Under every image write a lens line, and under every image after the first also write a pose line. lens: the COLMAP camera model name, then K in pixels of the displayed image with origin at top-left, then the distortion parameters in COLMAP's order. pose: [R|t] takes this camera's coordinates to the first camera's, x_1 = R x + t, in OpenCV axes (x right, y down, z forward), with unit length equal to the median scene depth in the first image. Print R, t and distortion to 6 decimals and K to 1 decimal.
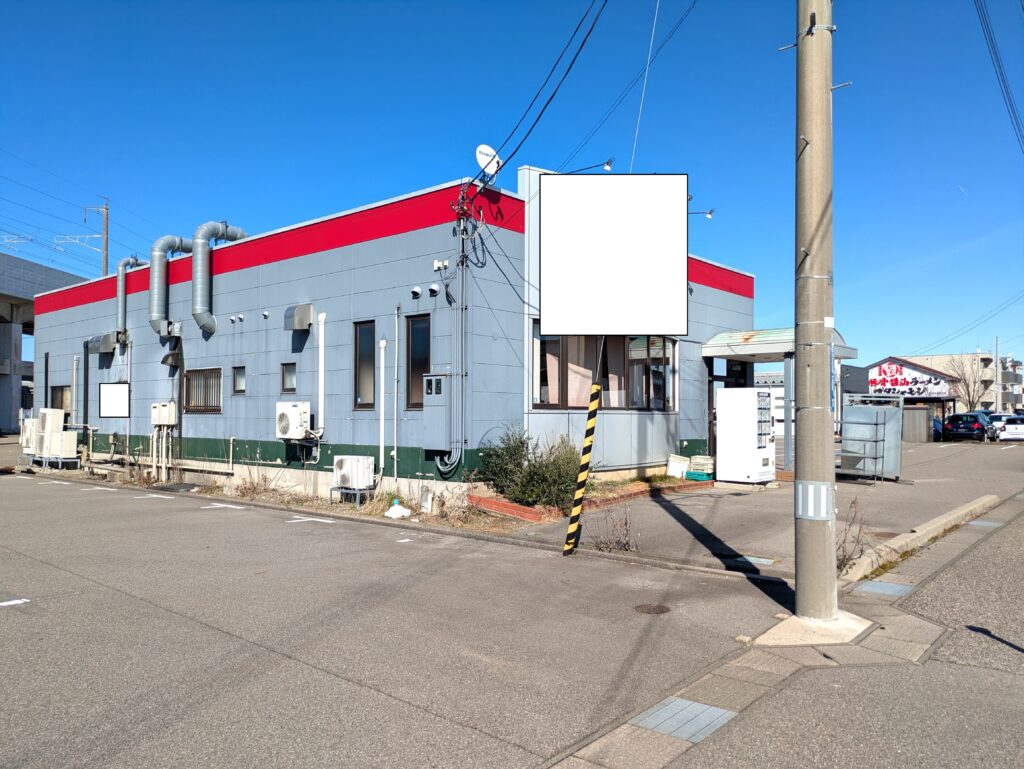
lens RADIAL K [[759.1, 0, 507.1], [0, 759.1, 405.7], [0, 0, 1]] dist [0.049480, -0.021883]
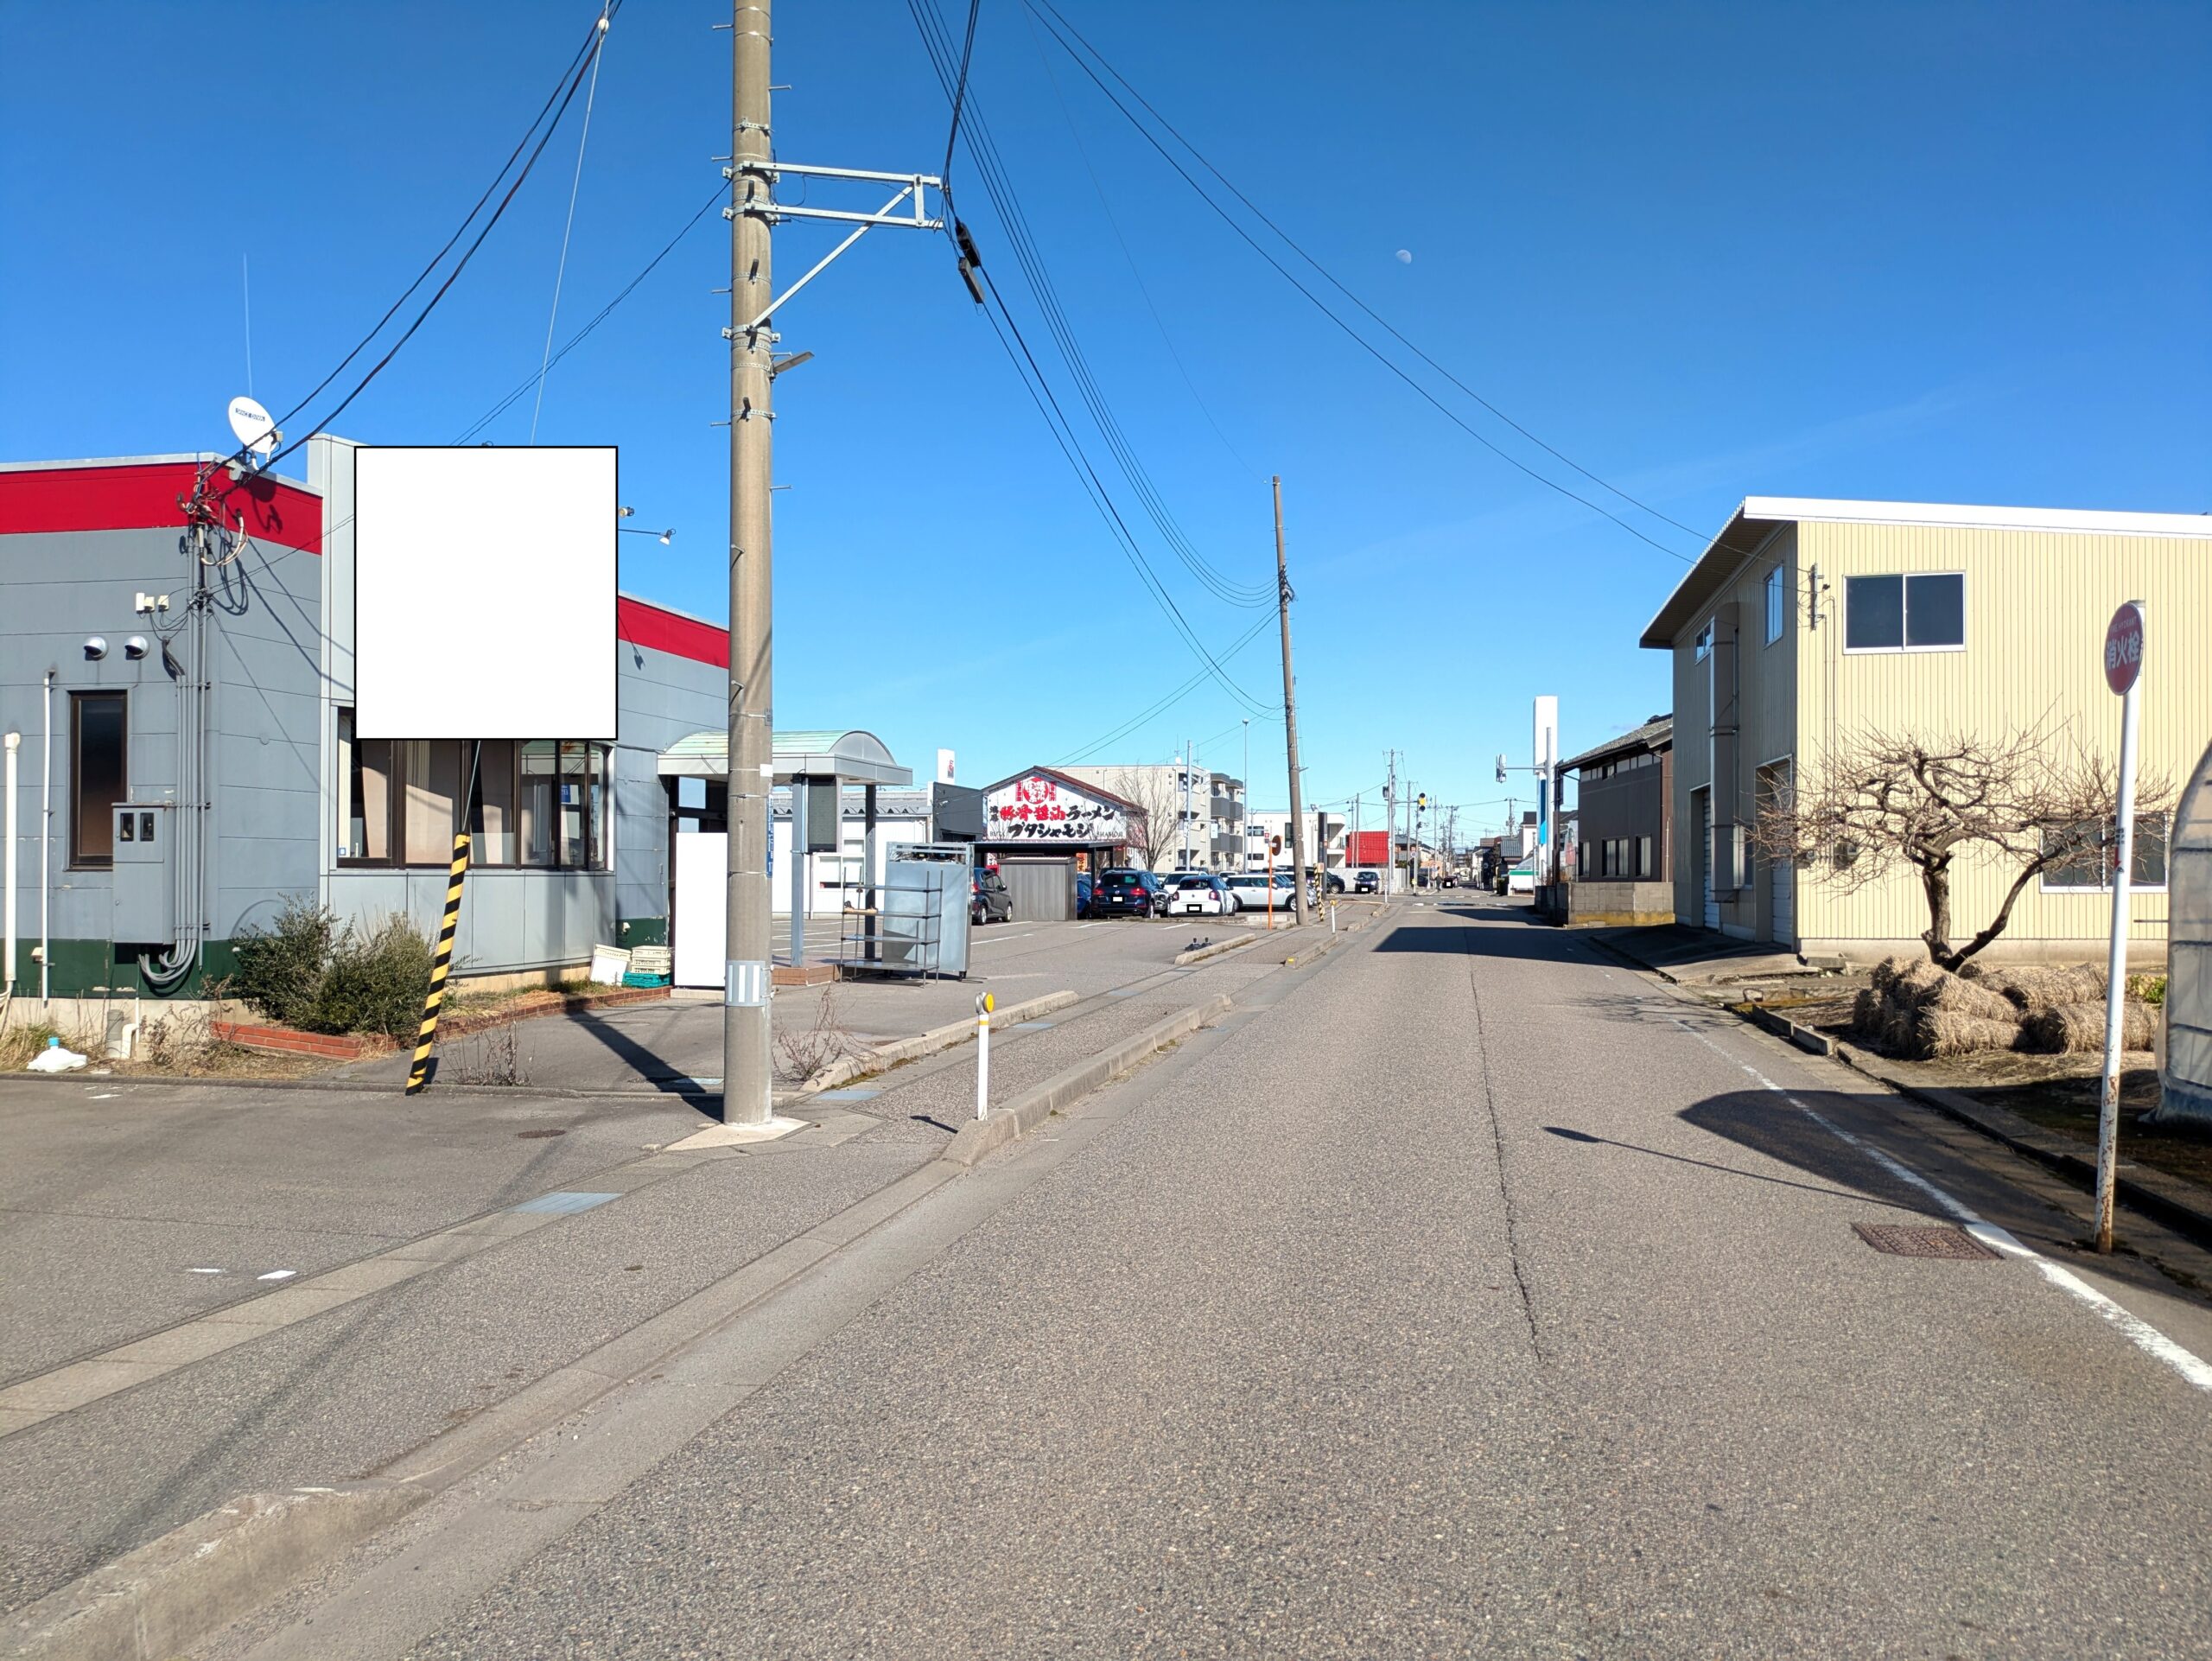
lens RADIAL K [[1640.2, 0, 1134.5], [0, 1640.2, 855.2], [0, 0, 1]] dist [0.042110, -0.030190]
pose [[0.873200, 0.004955, 0.487337, -0.048619], [-0.005779, 0.999983, 0.000188, -0.008711], [-0.487328, -0.002980, 0.873214, -0.362677]]
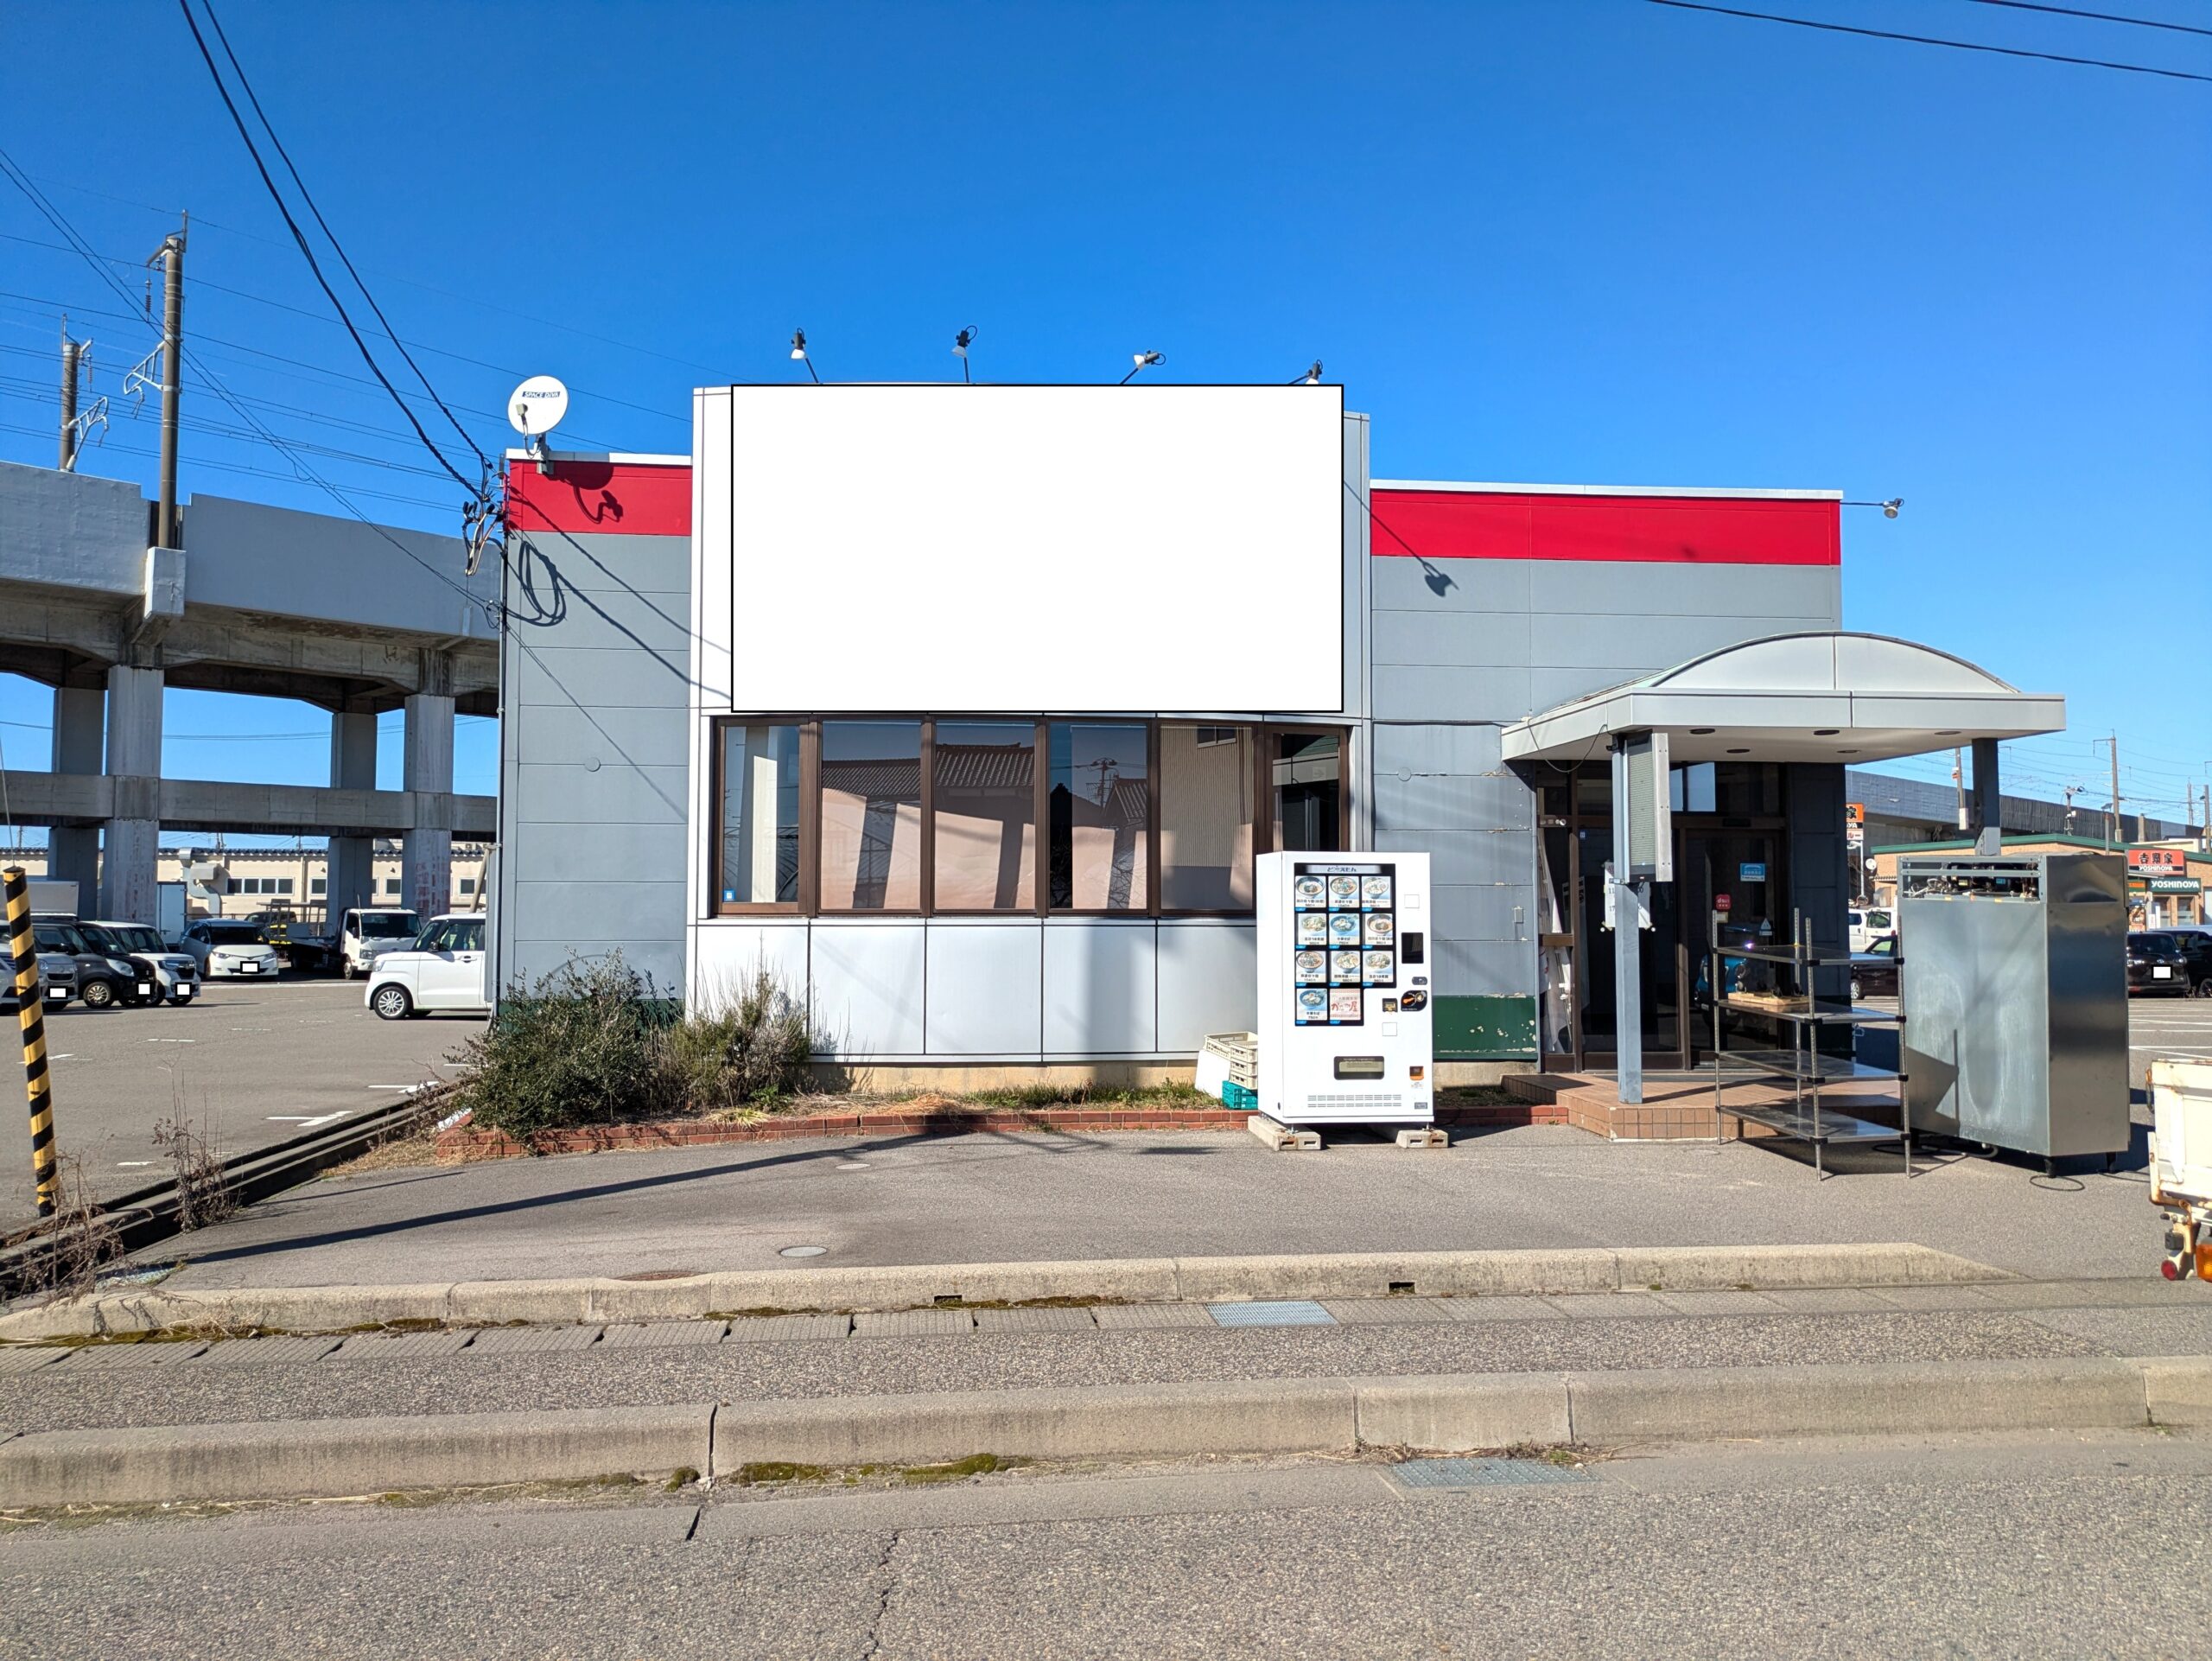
lens RADIAL K [[1640.2, 0, 1117.4], [0, 1640.2, 819.0], [0, 0, 1]] dist [0.042110, -0.030190]
pose [[0.735949, -0.042738, -0.675686, 0.889347], [0.008919, 0.998531, -0.053444, 0.001533], [0.676978, 0.033305, 0.735249, 0.449841]]
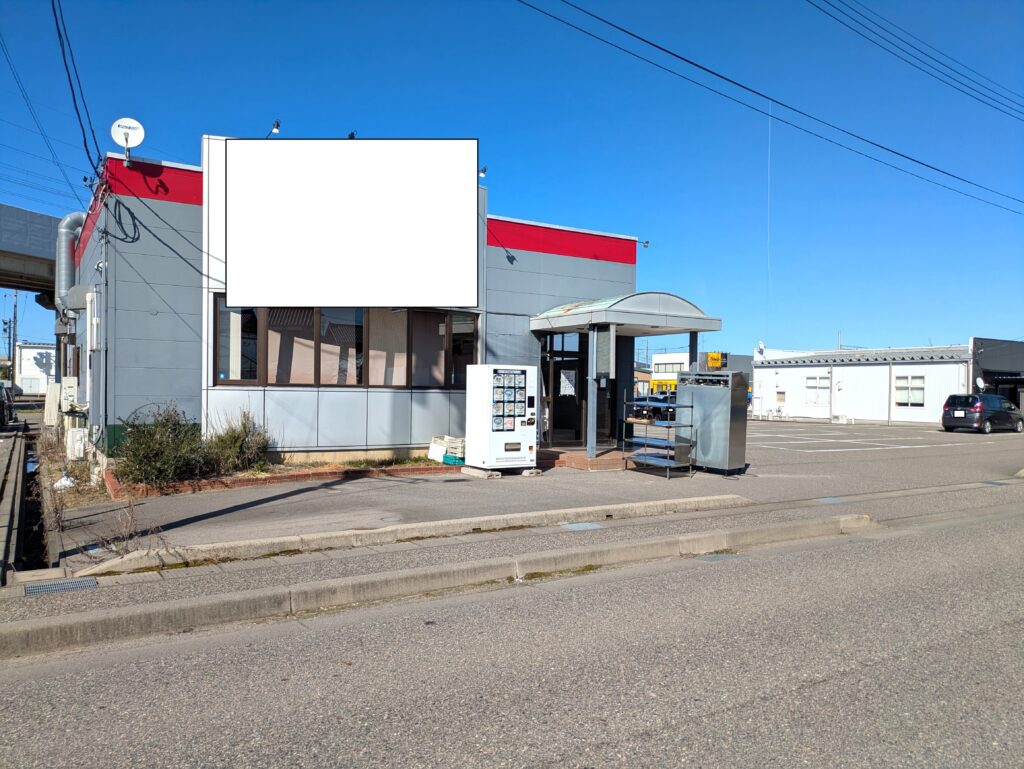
lens RADIAL K [[759.1, 0, 508.4], [0, 759.1, 395.5], [0, 0, 1]] dist [0.049480, -0.021883]
pose [[0.956439, 0.012114, -0.291682, 0.694855], [-0.007916, 0.999848, 0.015566, -0.000748], [0.291826, -0.012579, 0.956389, 0.170097]]
